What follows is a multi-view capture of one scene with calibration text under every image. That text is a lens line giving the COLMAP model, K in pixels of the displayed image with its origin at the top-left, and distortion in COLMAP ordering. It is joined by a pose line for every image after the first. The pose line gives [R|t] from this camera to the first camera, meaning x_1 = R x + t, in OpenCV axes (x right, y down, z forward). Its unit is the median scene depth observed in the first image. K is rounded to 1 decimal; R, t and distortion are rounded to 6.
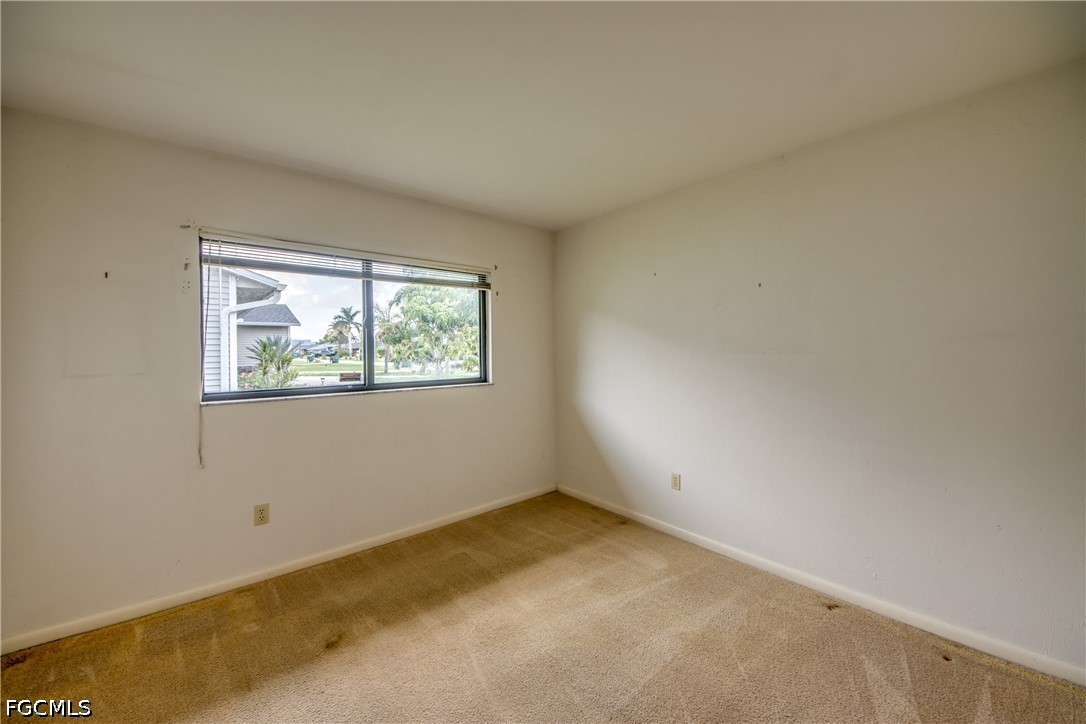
lens RADIAL K [[417.1, 0, 533.0], [0, 417.1, 344.2], [0, 0, 1]] dist [0.014499, -0.008908]
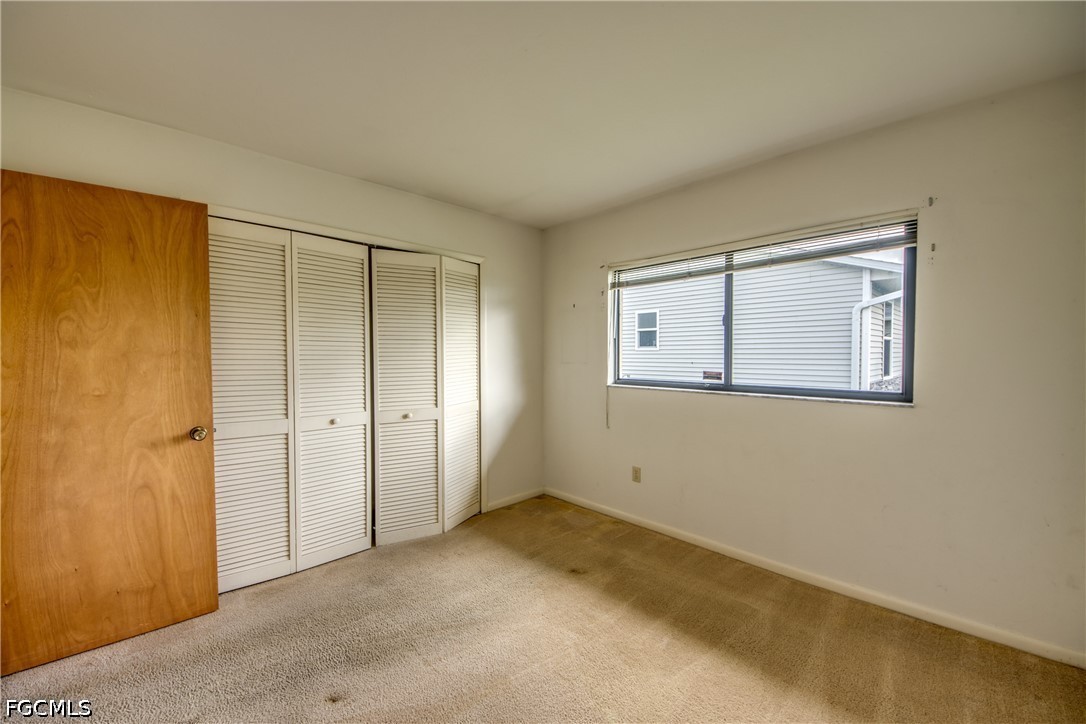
lens RADIAL K [[417.1, 0, 539.2], [0, 417.1, 362.9], [0, 0, 1]] dist [0.014499, -0.008908]
pose [[0.097243, 0.034583, -0.994660, 0.506104], [0.016468, 0.999203, 0.036351, 0.005599], [0.995124, -0.019915, 0.096596, 0.488079]]
